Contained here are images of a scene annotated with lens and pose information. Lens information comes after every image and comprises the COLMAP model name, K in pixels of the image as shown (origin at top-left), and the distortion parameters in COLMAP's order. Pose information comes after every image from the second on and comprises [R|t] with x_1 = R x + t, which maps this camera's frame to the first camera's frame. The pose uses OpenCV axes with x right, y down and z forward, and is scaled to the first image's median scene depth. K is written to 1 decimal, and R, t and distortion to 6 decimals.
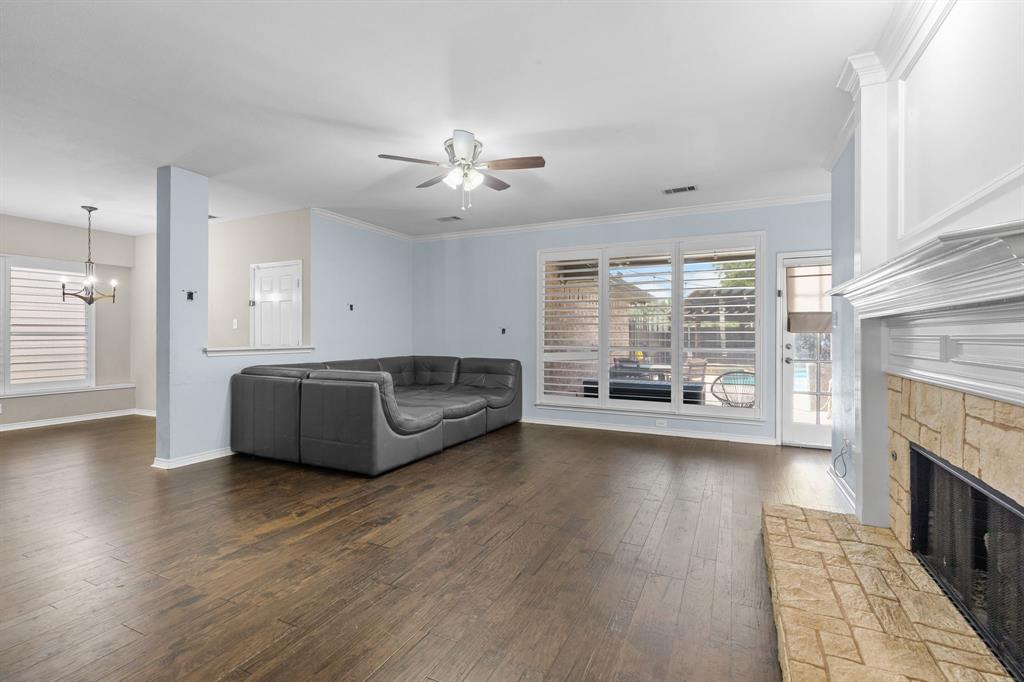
lens RADIAL K [[466.5, 0, 511.7], [0, 466.5, 337.8], [0, 0, 1]] dist [0.008083, -0.001260]
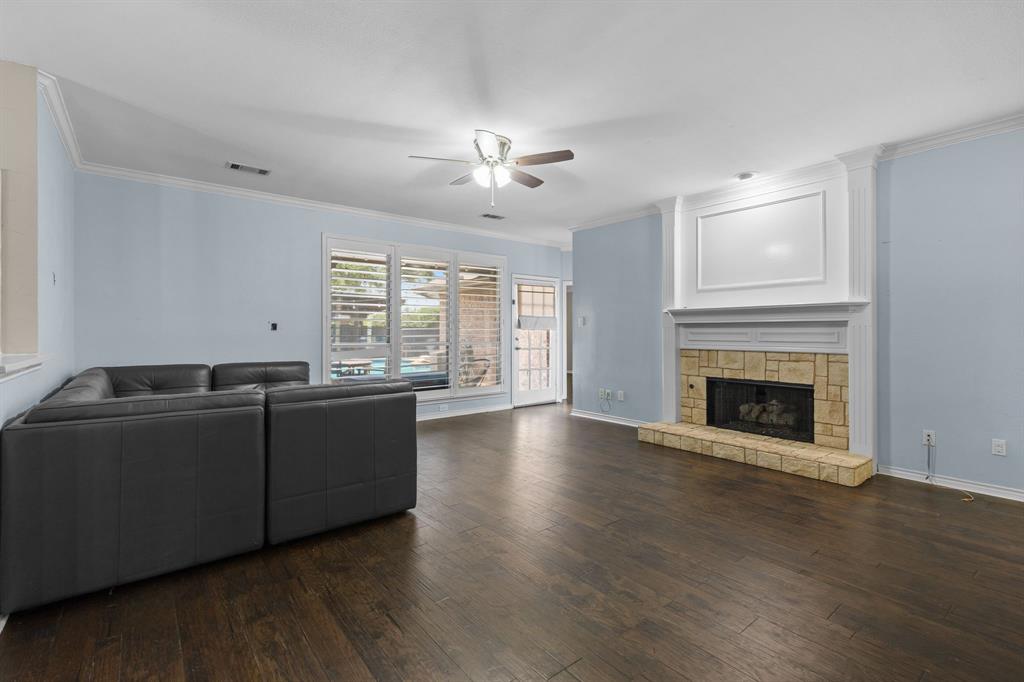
lens RADIAL K [[466.5, 0, 517.5], [0, 466.5, 333.7], [0, 0, 1]] dist [0.008083, -0.001260]
pose [[0.429936, -0.006863, 0.902833, -0.683126], [0.005161, 0.999973, 0.005143, -0.005078], [-0.902844, 0.002449, 0.429960, 0.360490]]
